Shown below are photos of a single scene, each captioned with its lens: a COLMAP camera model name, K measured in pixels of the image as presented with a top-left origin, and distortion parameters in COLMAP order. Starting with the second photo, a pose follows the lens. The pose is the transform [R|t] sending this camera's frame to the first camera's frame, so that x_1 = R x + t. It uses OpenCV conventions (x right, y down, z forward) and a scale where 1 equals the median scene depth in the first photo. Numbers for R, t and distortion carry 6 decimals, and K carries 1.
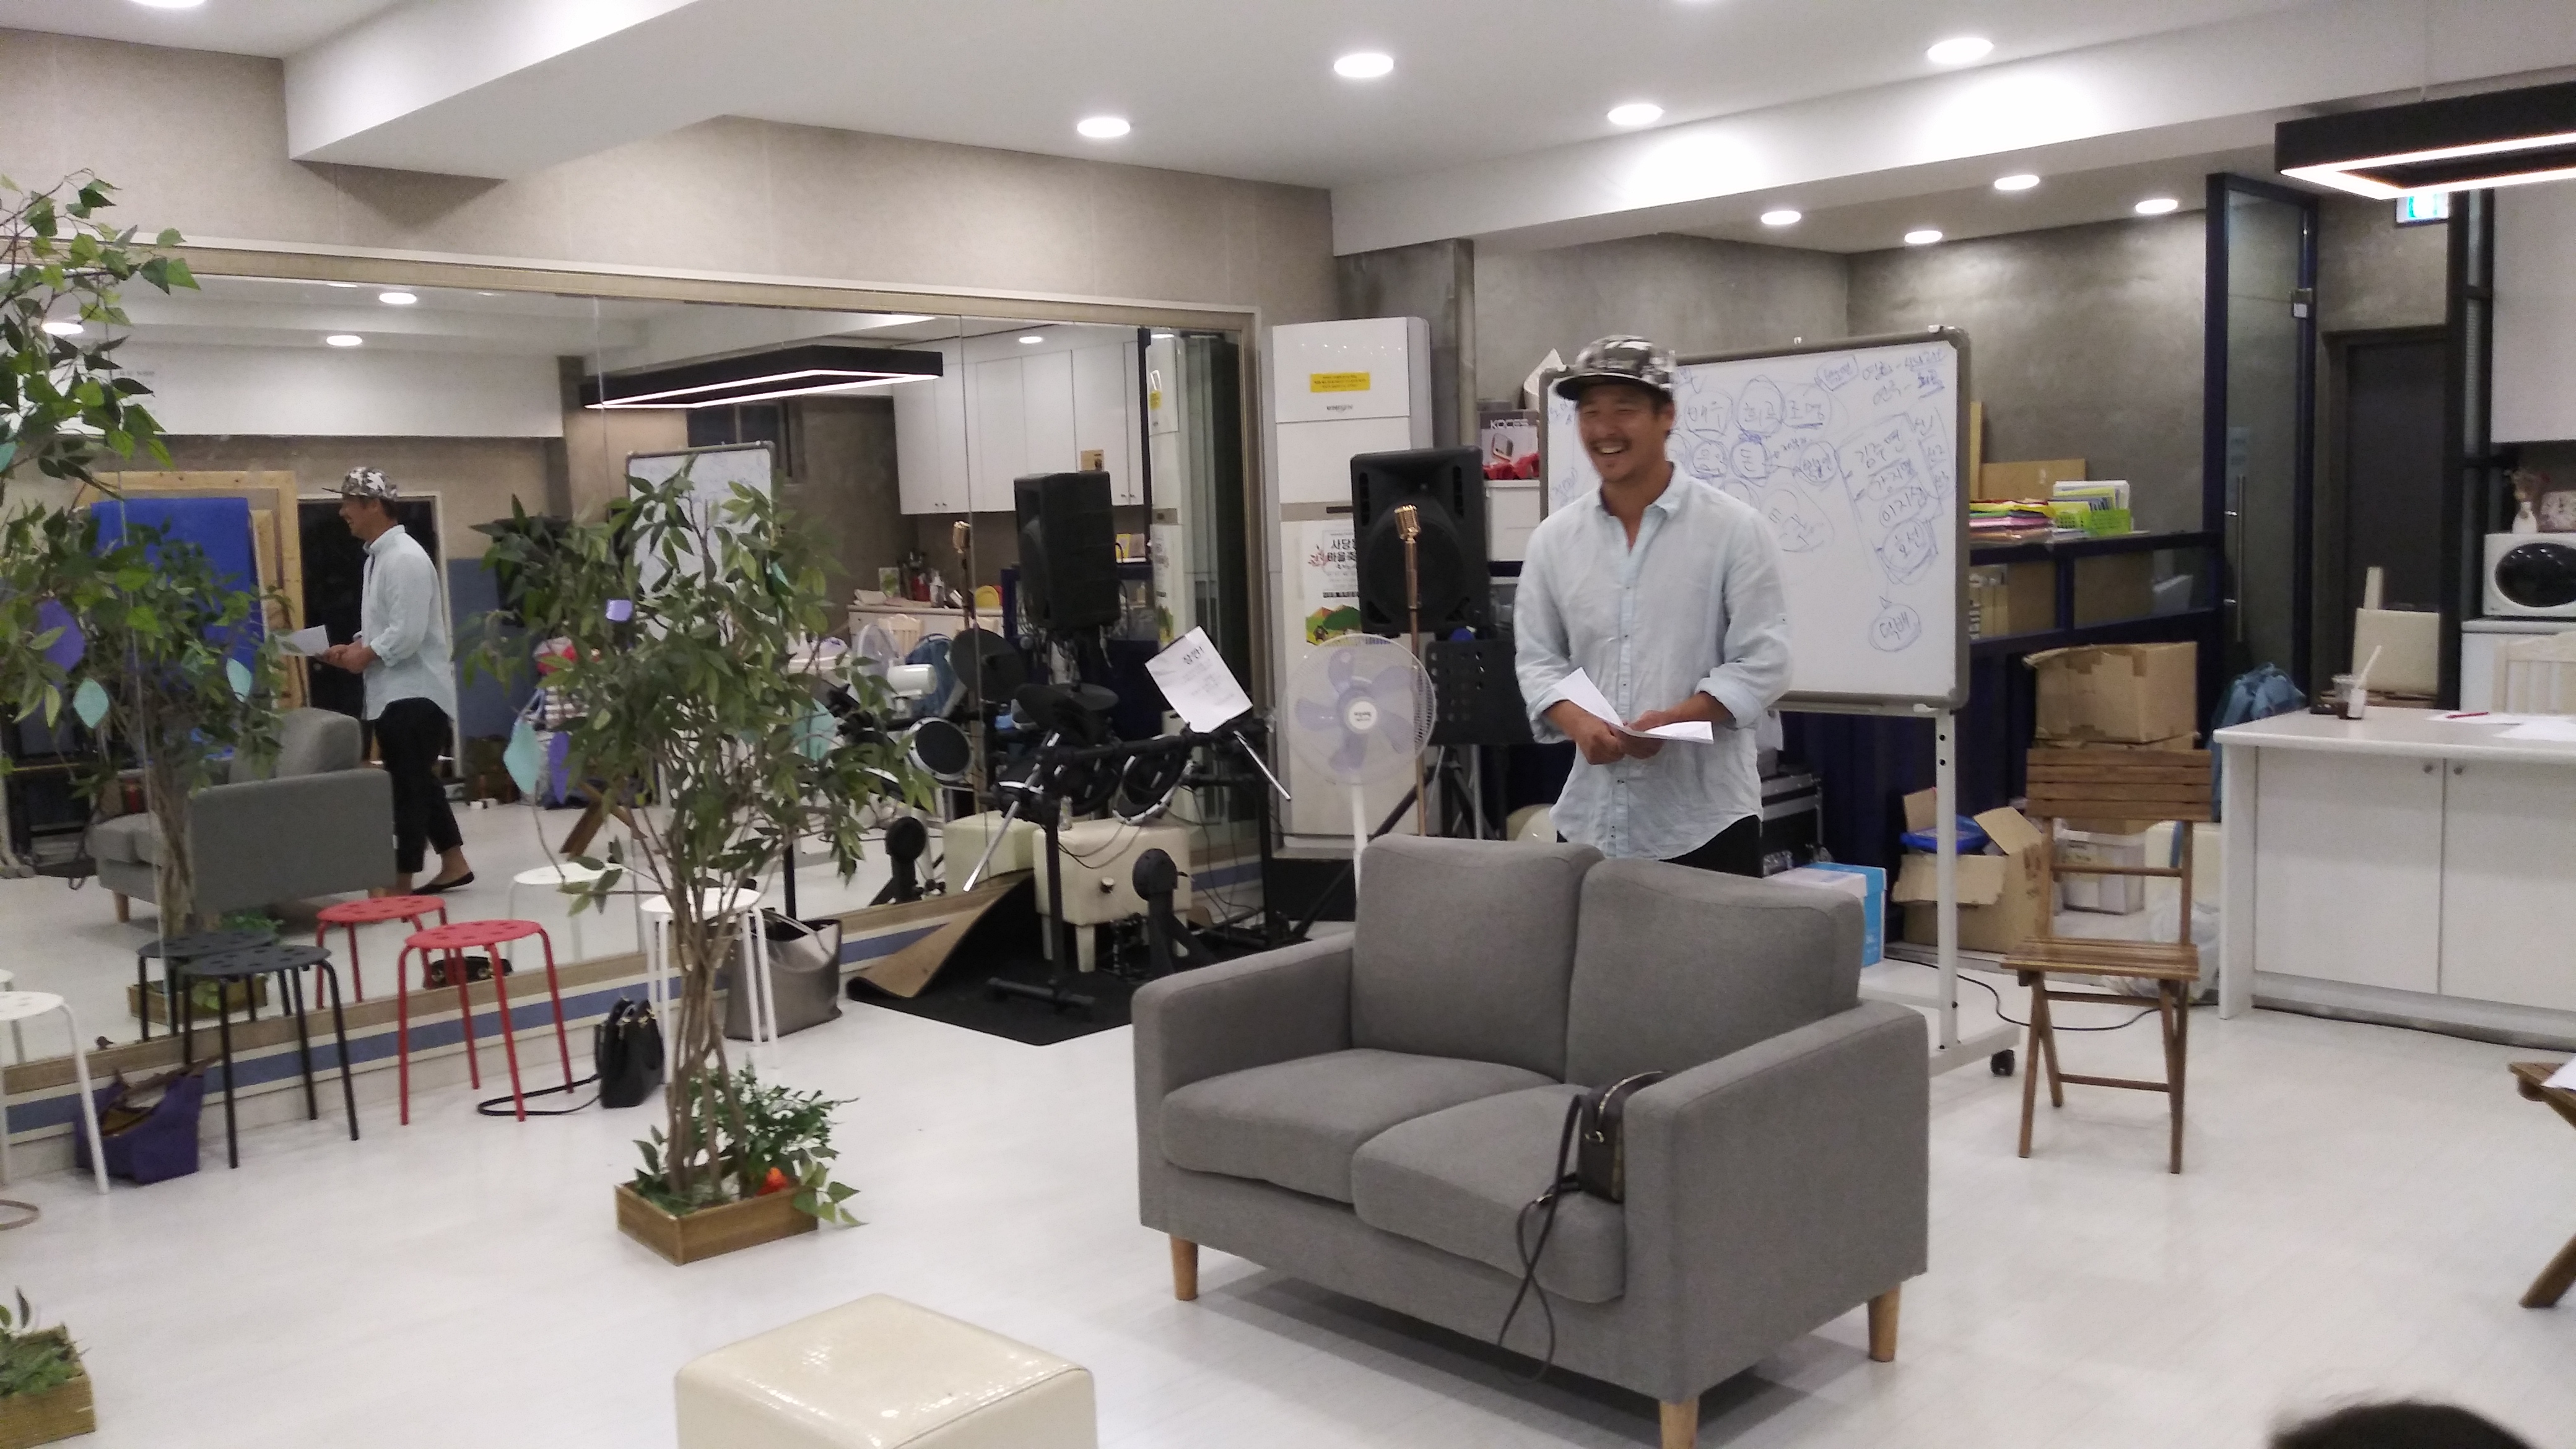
lens RADIAL K [[2053.9, 0, 1280.0], [0, 2053.9, 739.2], [0, 0, 1]] dist [0.031717, -0.070859]
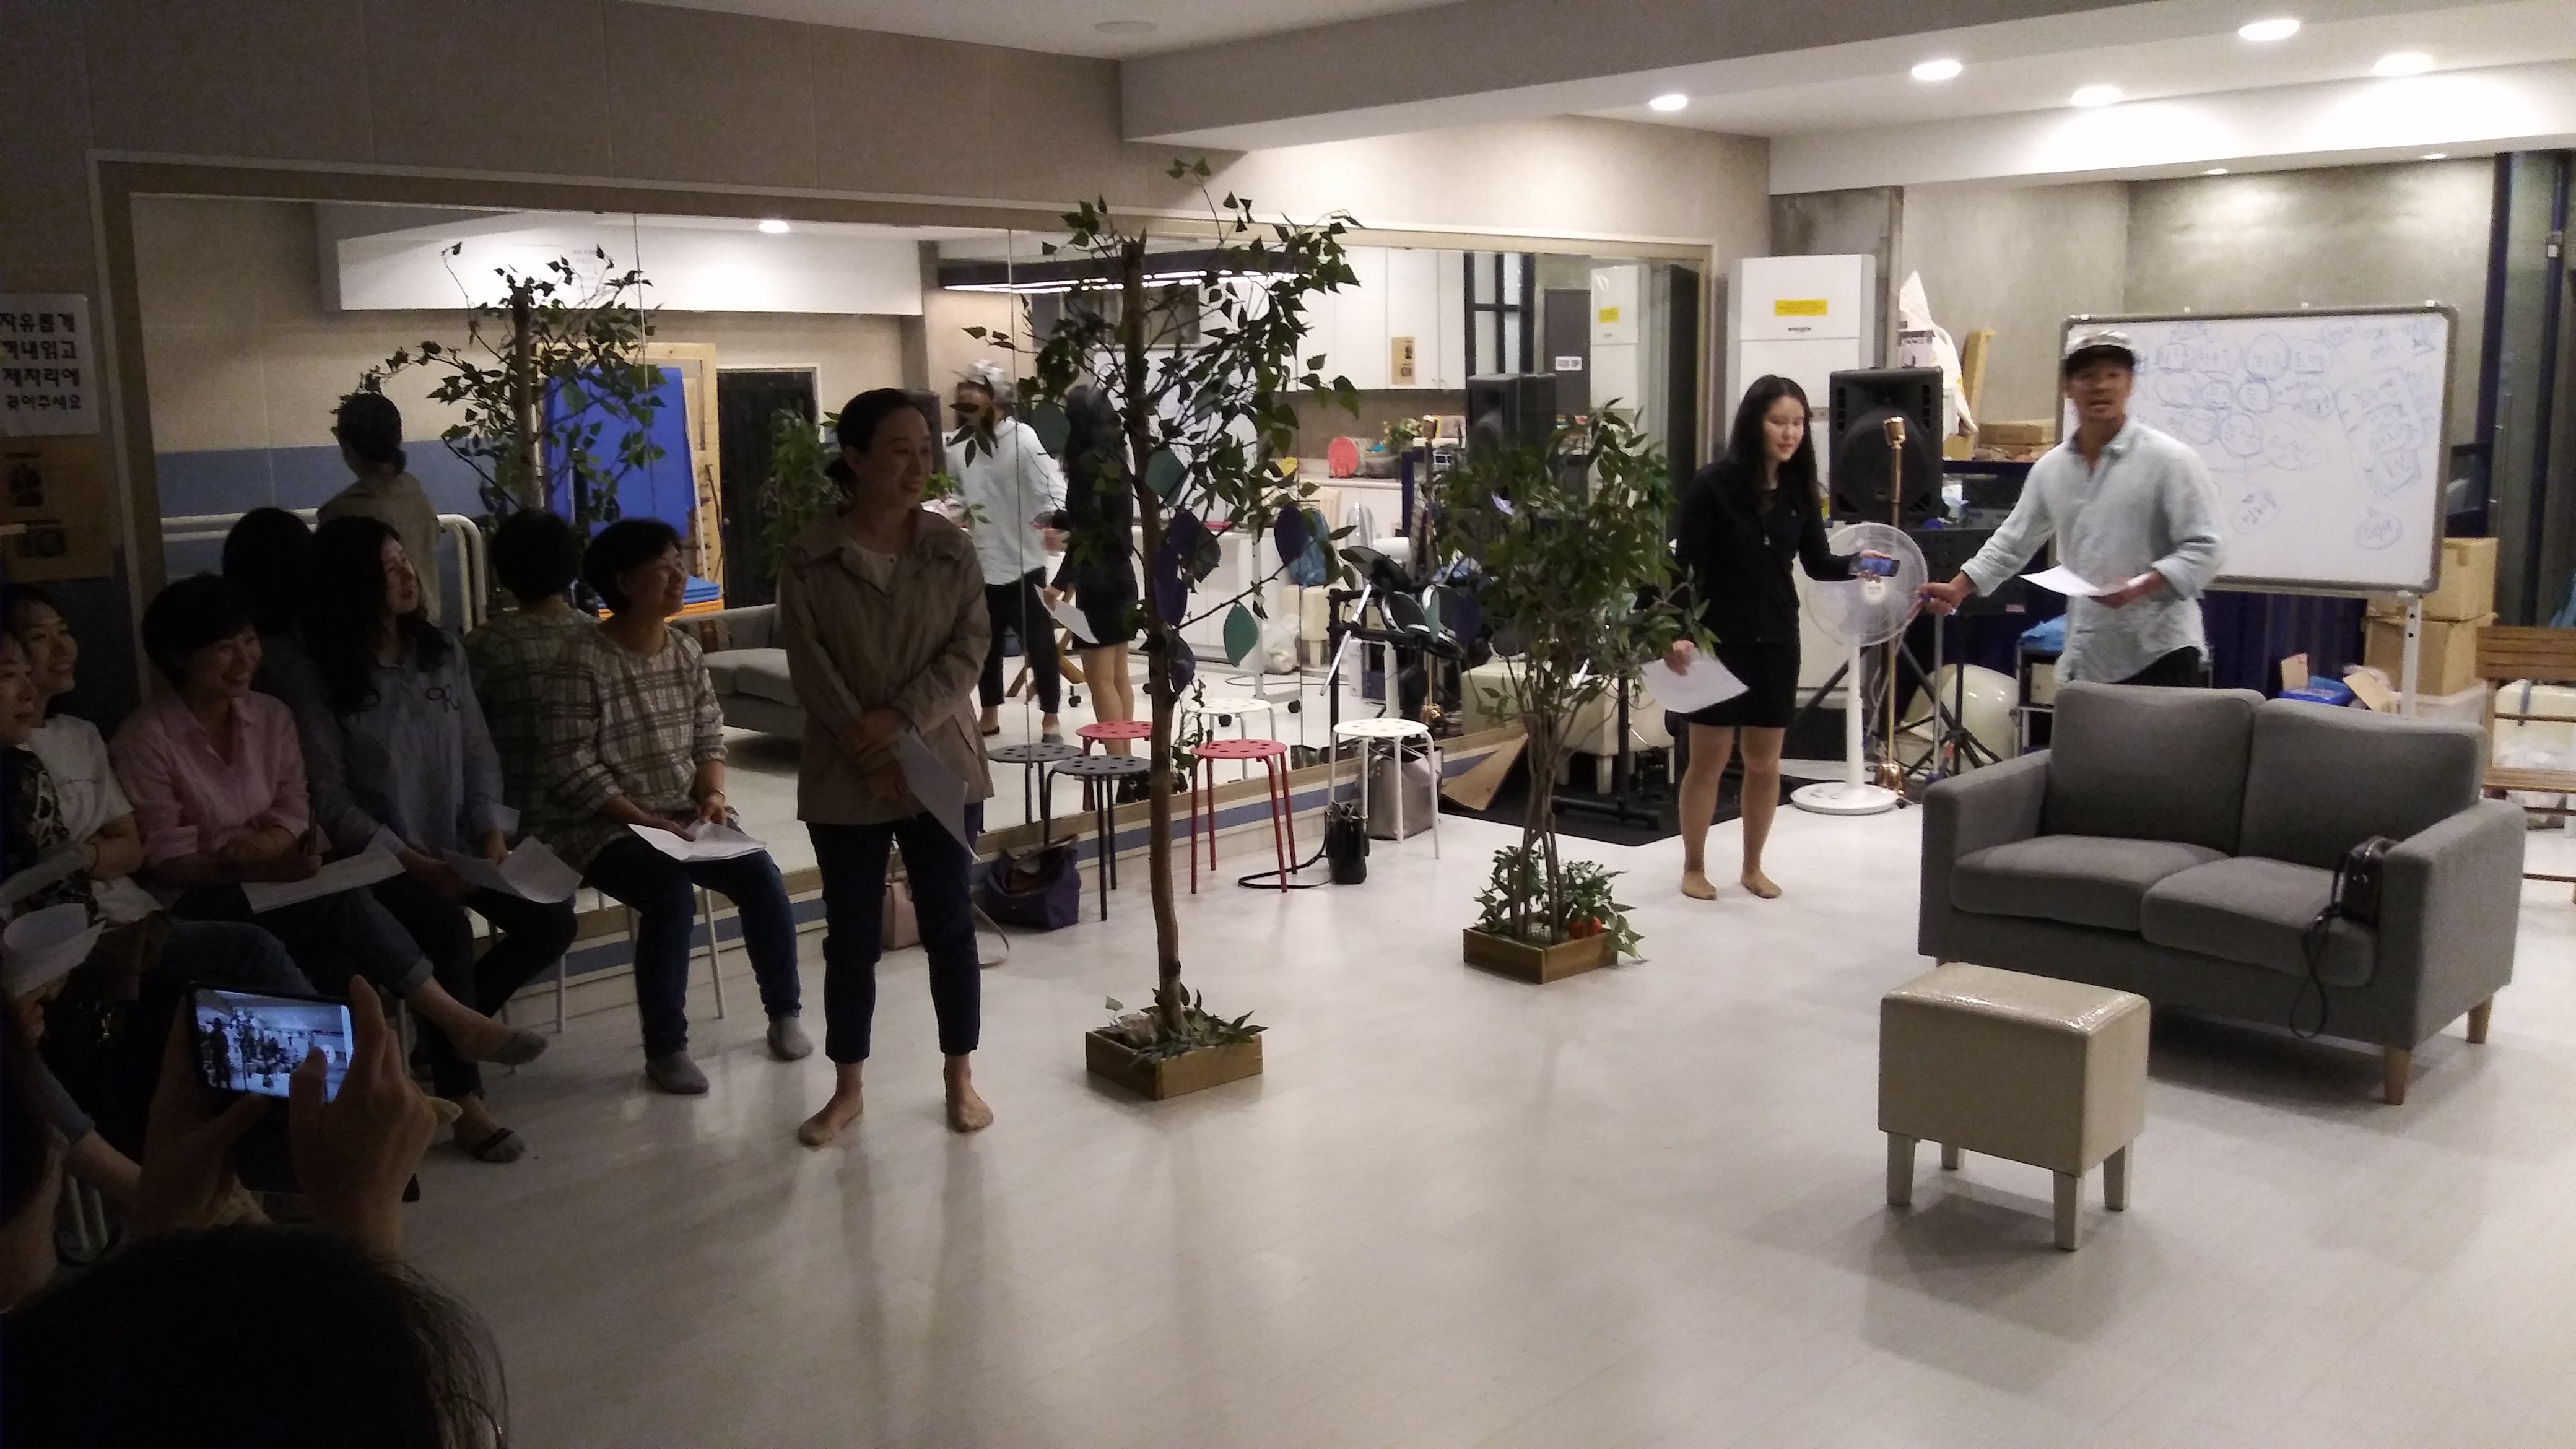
lens RADIAL K [[2122.7, 0, 1290.7], [0, 2122.7, 661.7], [0, 0, 1]] dist [0.049806, -0.061902]
pose [[0.999636, 0.020319, 0.017745, -0.417885], [-0.020816, 0.999383, 0.028297, 0.004122], [-0.017159, -0.028656, 0.999442, -0.346717]]
